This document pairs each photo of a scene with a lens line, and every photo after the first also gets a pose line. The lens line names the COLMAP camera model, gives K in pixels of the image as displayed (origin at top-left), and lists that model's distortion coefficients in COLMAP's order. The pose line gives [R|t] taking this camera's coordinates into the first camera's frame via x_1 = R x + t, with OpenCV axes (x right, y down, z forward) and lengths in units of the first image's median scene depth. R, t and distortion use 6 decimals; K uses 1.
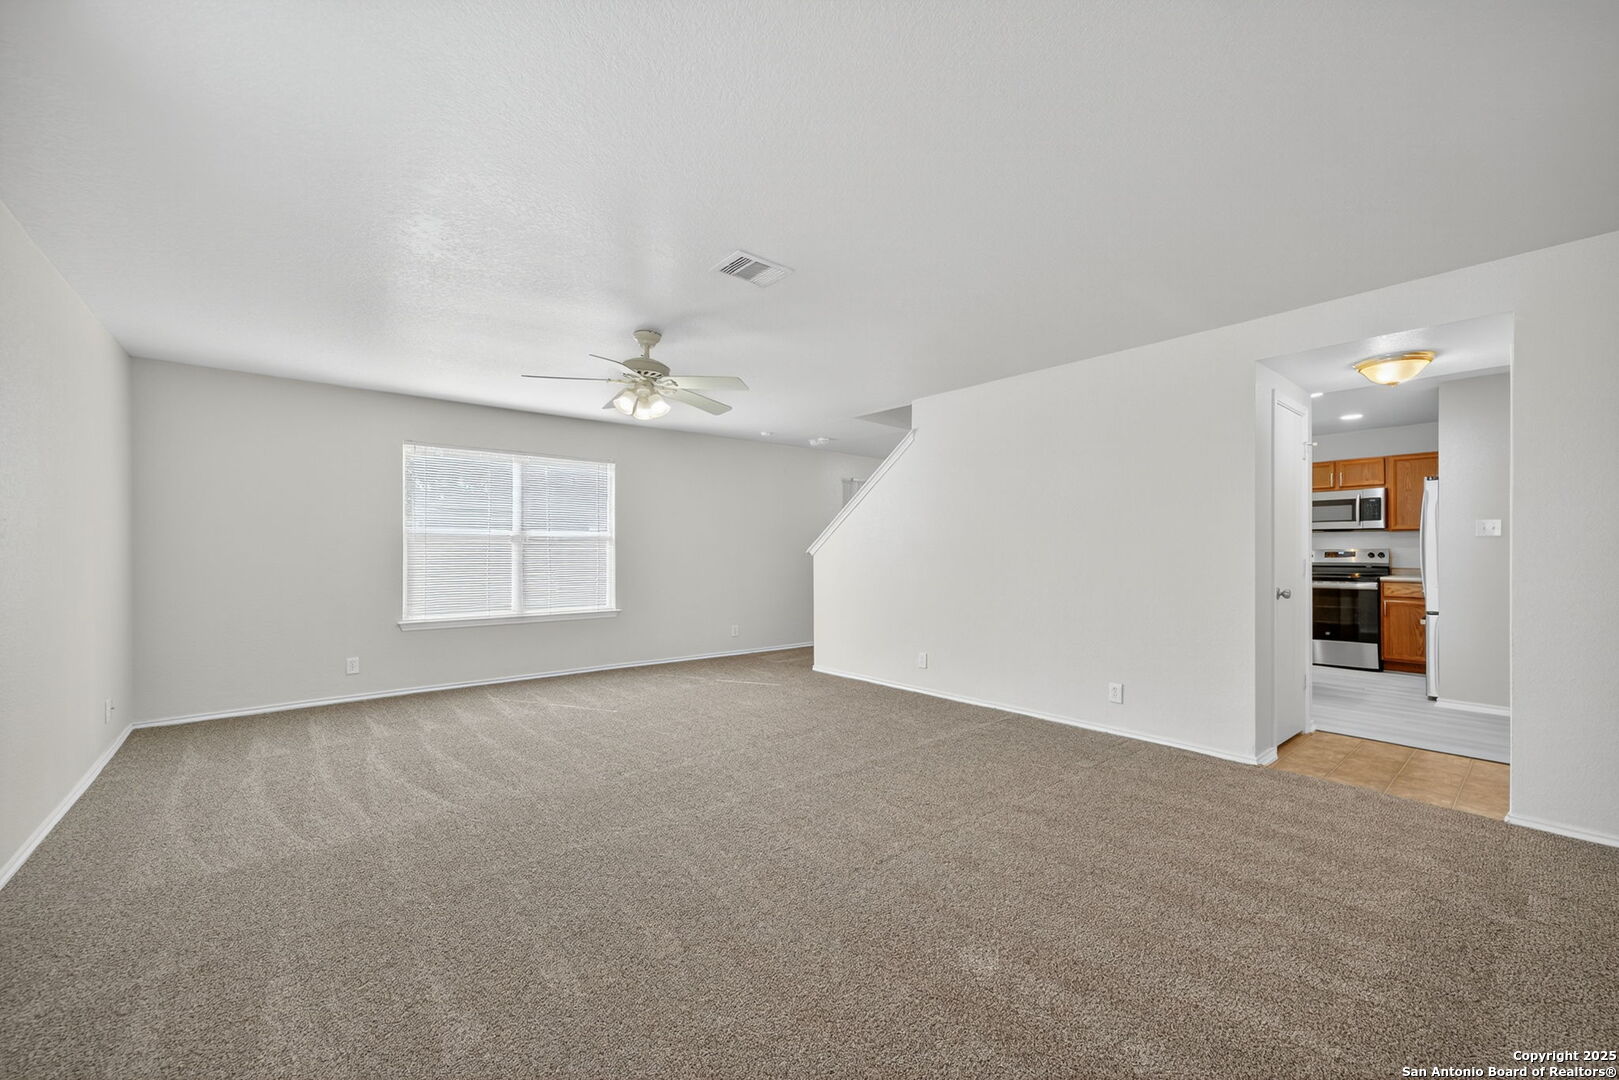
lens RADIAL K [[623.4, 0, 807.8], [0, 623.4, 551.2], [0, 0, 1]] dist [-0.001290, -0.000090]
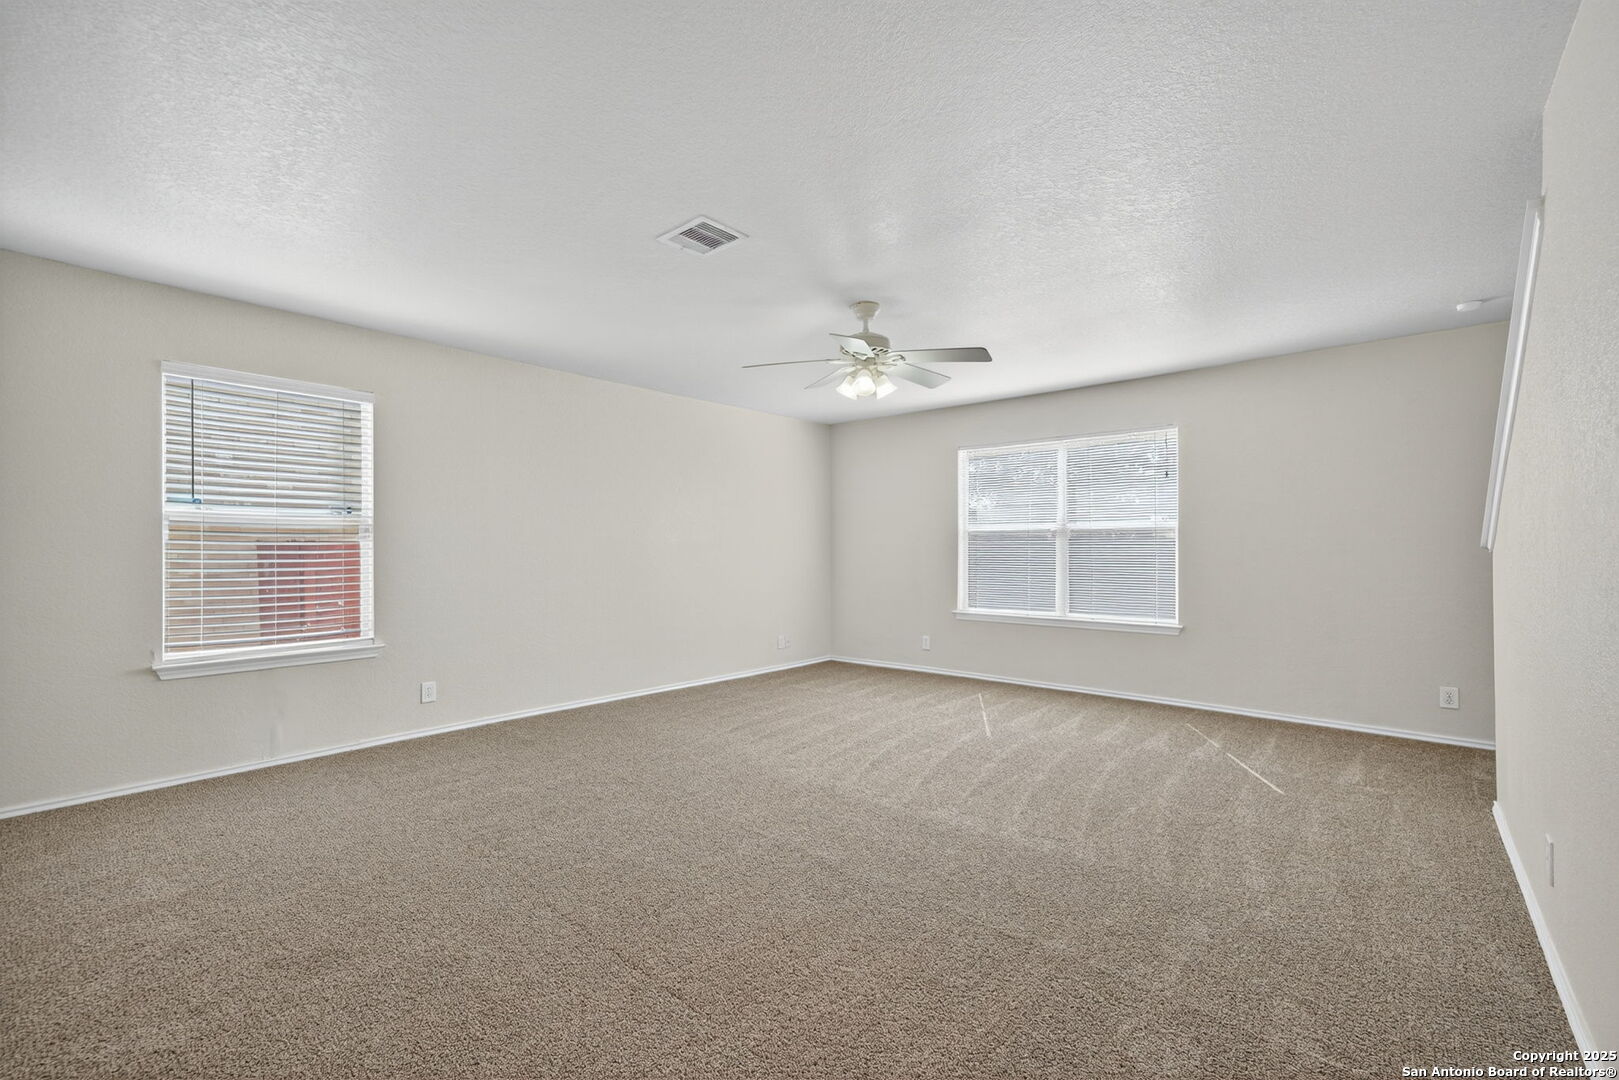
lens RADIAL K [[682.9, 0, 810.5], [0, 682.9, 520.0], [0, 0, 1]] dist [-0.001058, -0.000389]
pose [[0.165327, -0.050252, -0.984958, 0.460266], [-0.003789, 0.998661, -0.051588, 0.014602], [0.986231, 0.012261, 0.164915, 0.485892]]
